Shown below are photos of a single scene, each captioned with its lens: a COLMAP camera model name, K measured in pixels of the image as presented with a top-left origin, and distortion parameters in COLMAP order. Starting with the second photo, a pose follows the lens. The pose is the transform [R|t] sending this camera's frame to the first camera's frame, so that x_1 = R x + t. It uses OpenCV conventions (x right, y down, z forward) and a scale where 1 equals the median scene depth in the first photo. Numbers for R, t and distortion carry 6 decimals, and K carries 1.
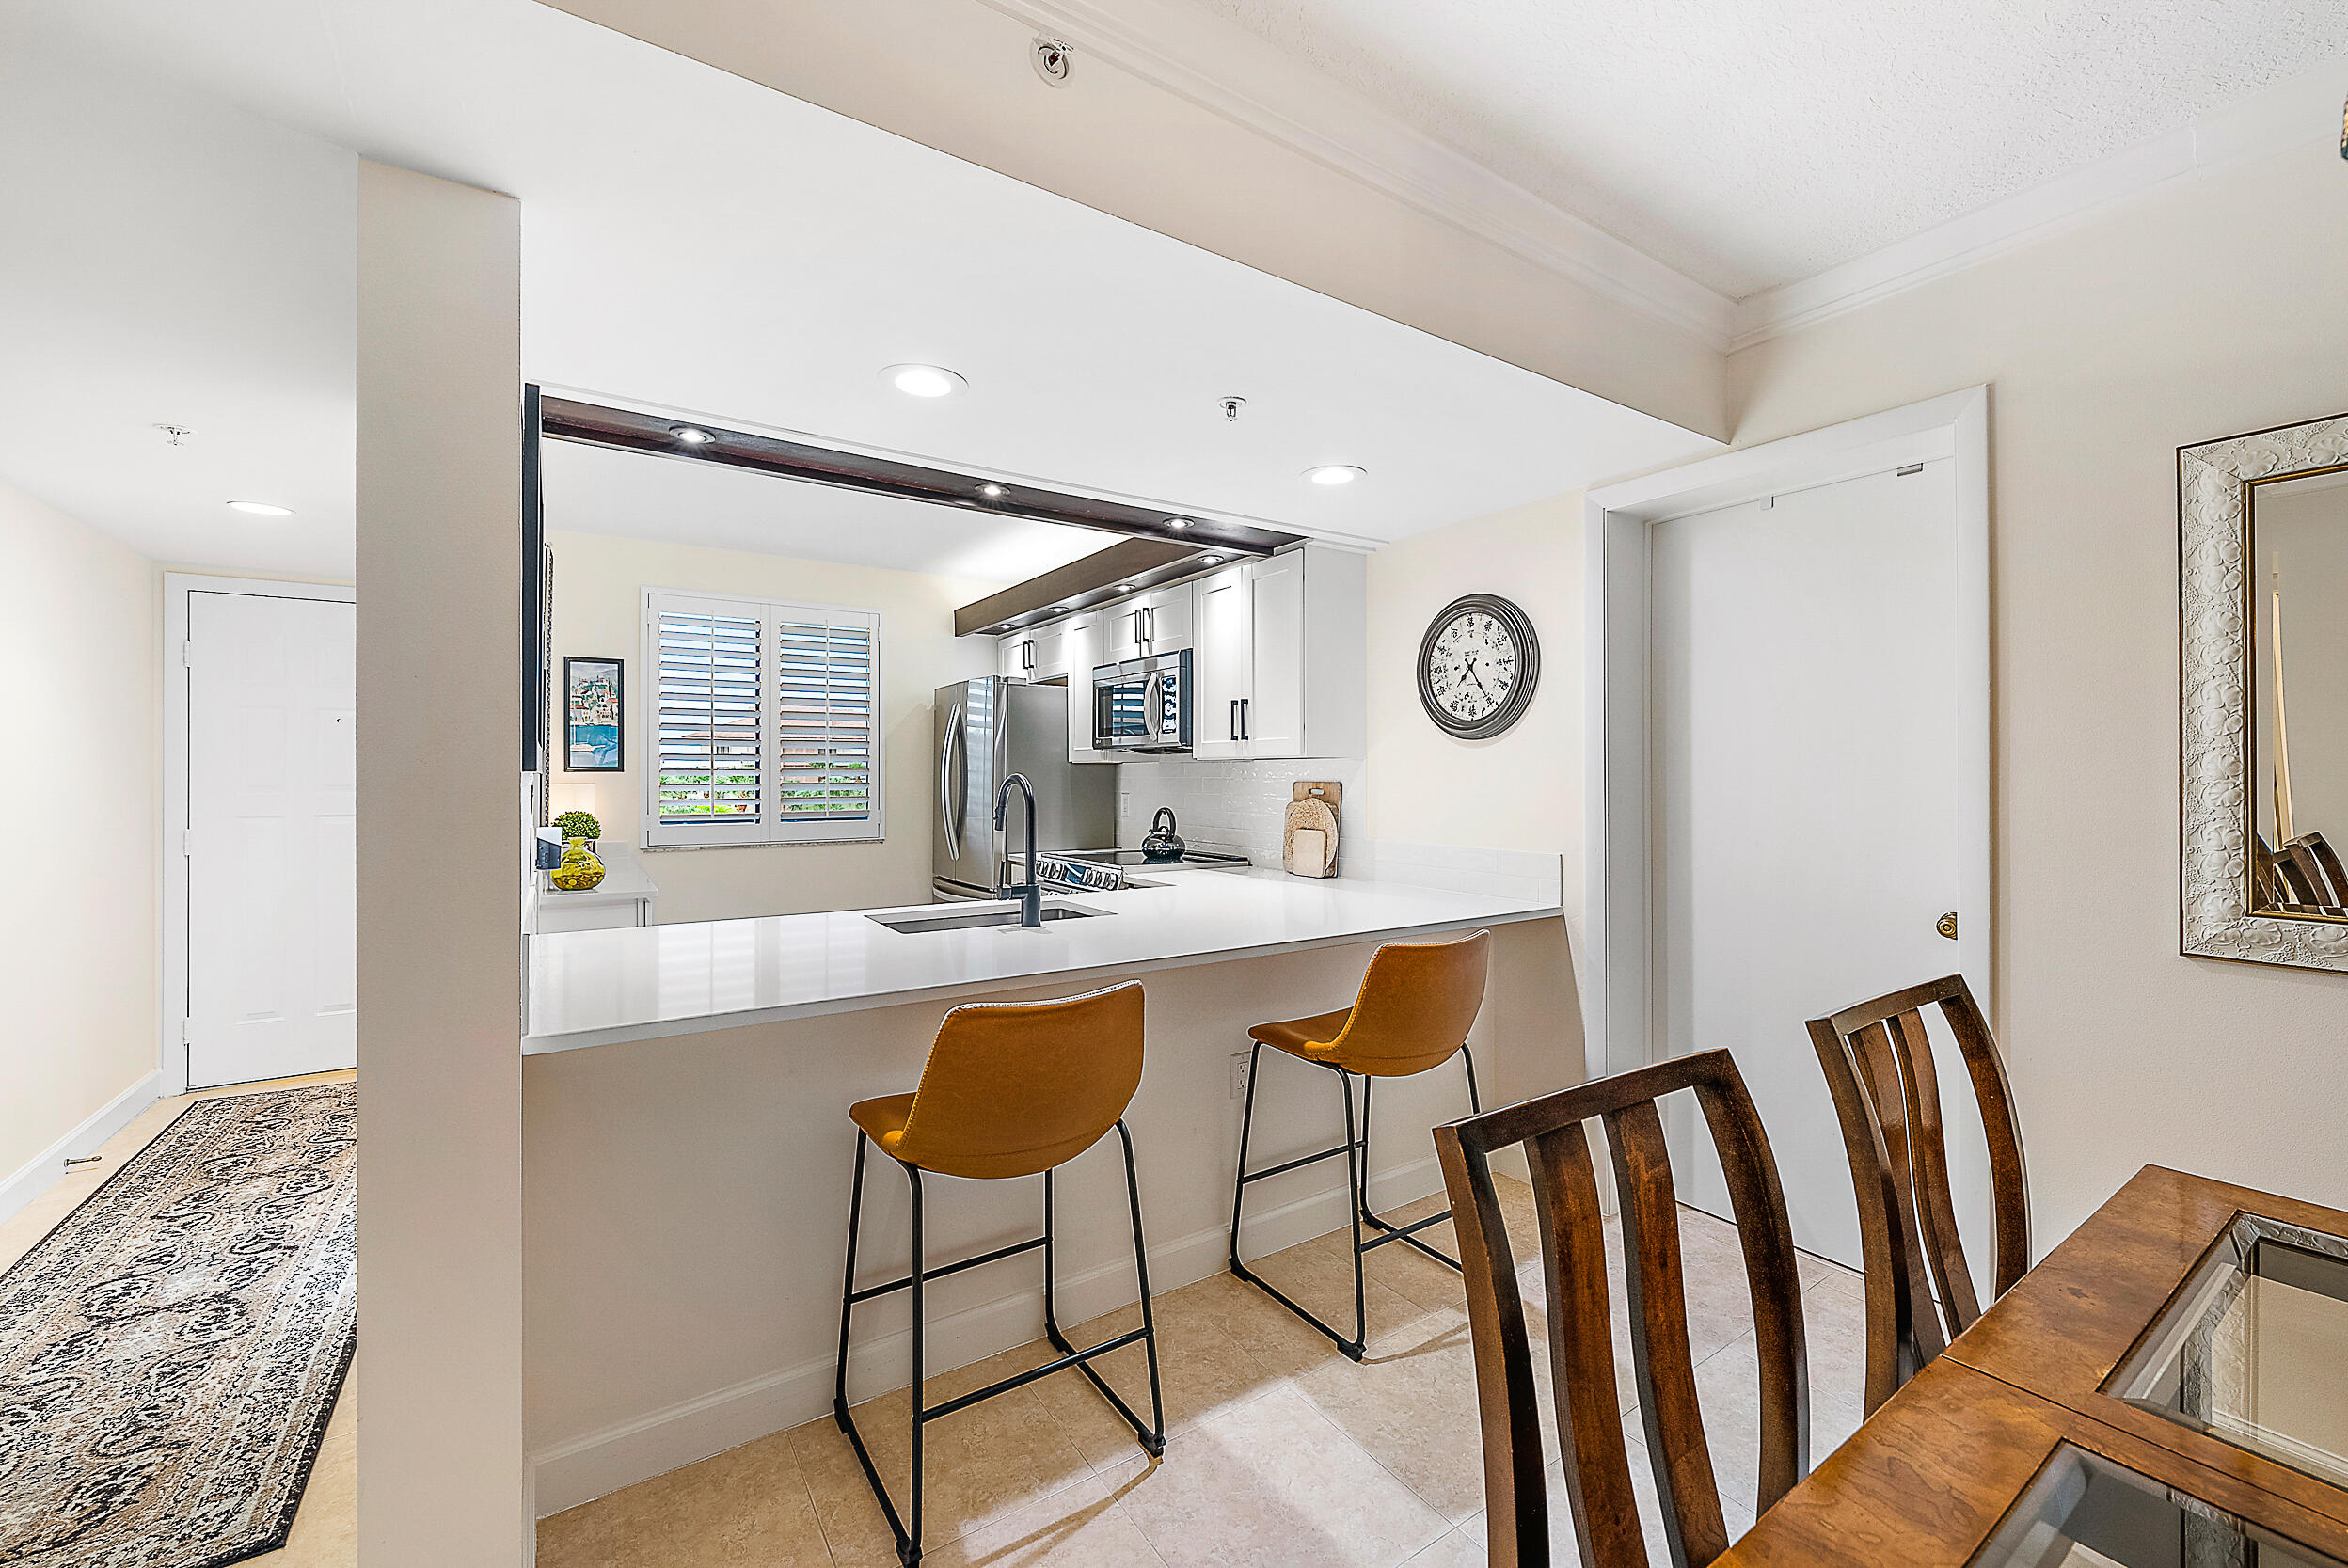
lens RADIAL K [[934.6, 0, 1186.2], [0, 934.6, 769.8], [0, 0, 1]] dist [0.002886, -0.000360]
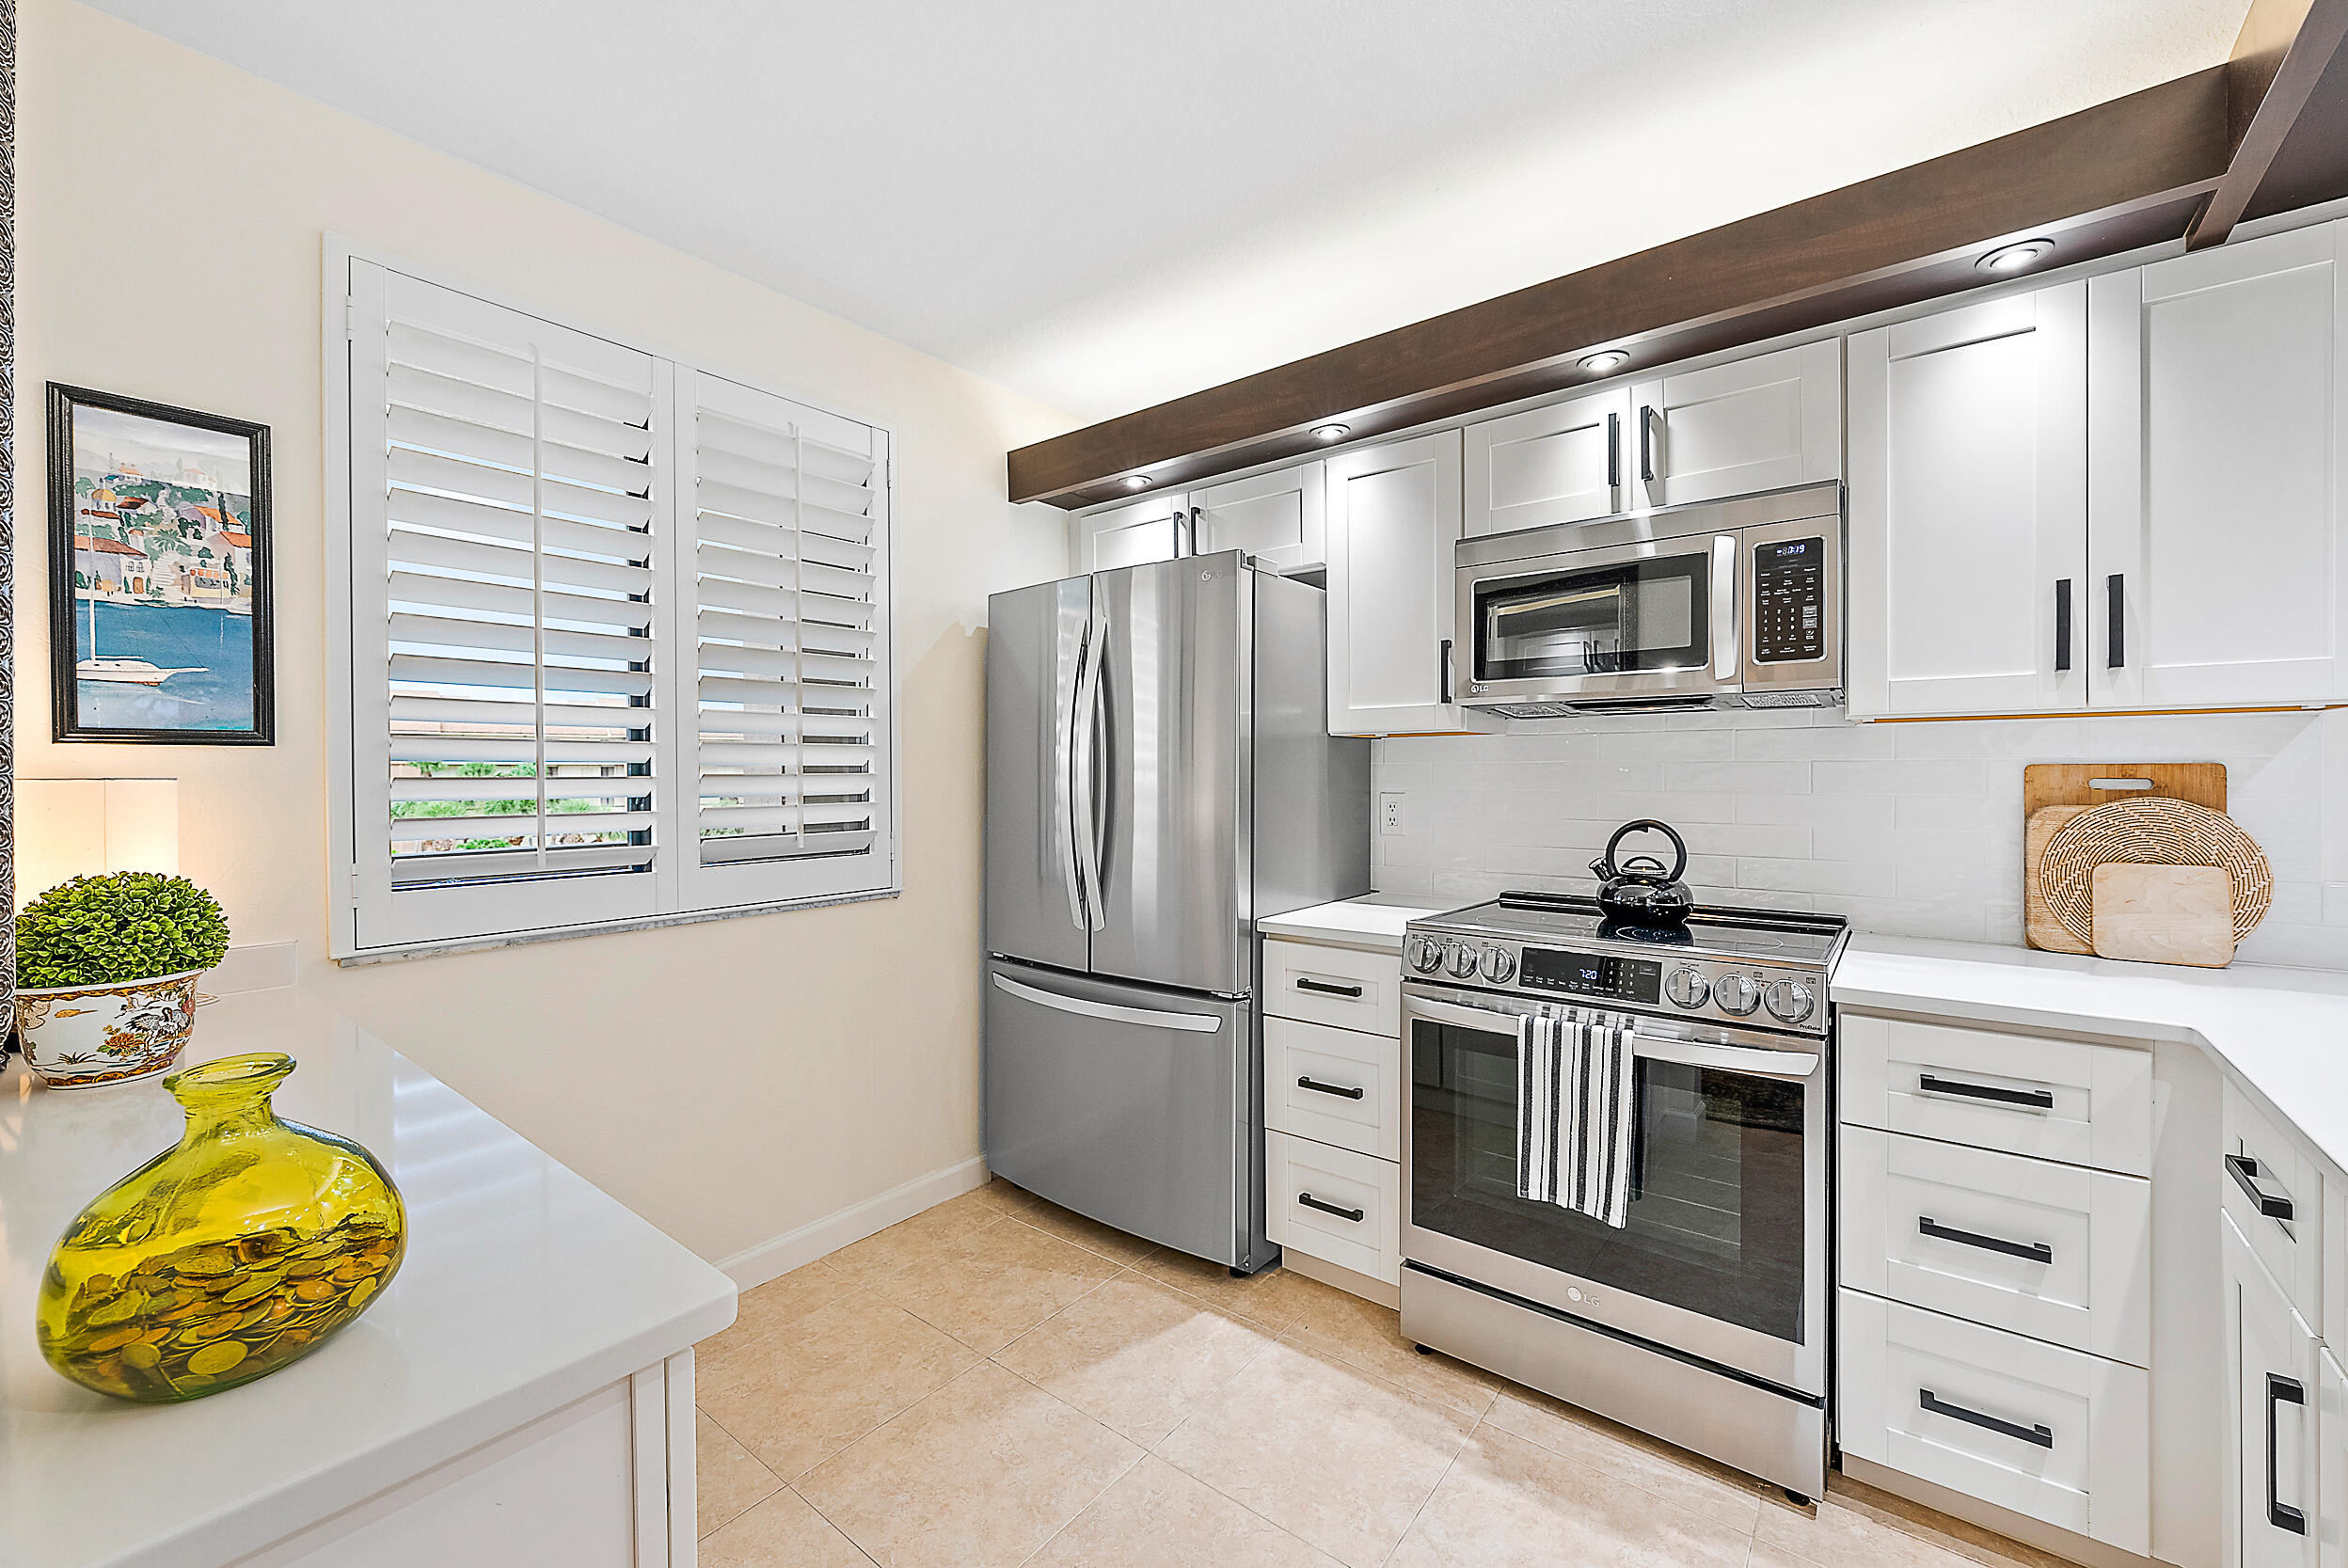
lens RADIAL K [[934.6, 0, 1176.6], [0, 934.6, 776.0], [0, 0, 1]] dist [0.002886, -0.000360]
pose [[0.951195, -0.004710, 0.308553, -0.388863], [0.001655, 0.999947, 0.010162, 0.010582], [-0.308585, -0.009155, 0.951153, 0.562309]]
